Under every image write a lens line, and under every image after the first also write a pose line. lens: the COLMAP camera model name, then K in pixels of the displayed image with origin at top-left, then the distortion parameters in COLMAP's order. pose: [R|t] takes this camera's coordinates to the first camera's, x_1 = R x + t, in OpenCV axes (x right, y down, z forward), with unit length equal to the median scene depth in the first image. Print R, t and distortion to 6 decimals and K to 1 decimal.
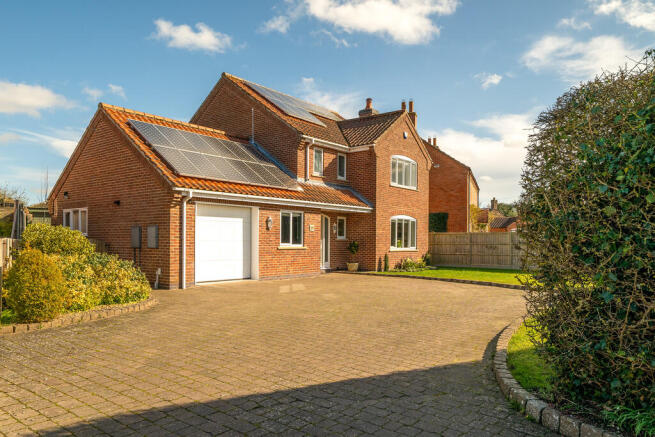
lens RADIAL K [[459.8, 0, 327.8], [0, 459.8, 221.6], [0, 0, 1]] dist [0.002172, 0.000139]
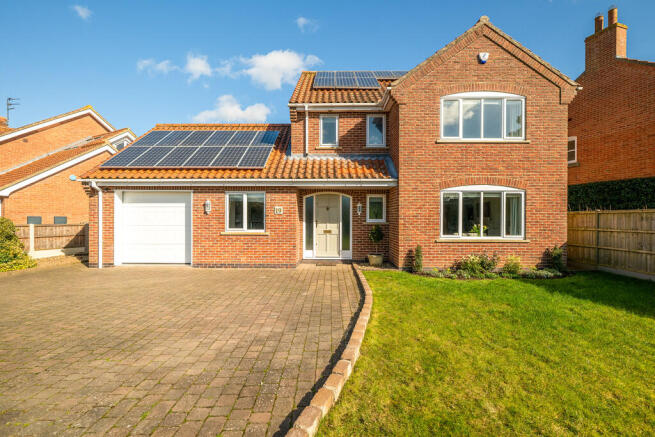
lens RADIAL K [[297.2, 0, 327.6], [0, 297.2, 216.2], [0, 0, 1]] dist [-0.002763, -0.000096]
pose [[0.621559, -0.015257, -0.783219, 0.390887], [0.033949, 0.999396, 0.007474, 0.020521], [0.782631, -0.031236, 0.621702, 0.638912]]
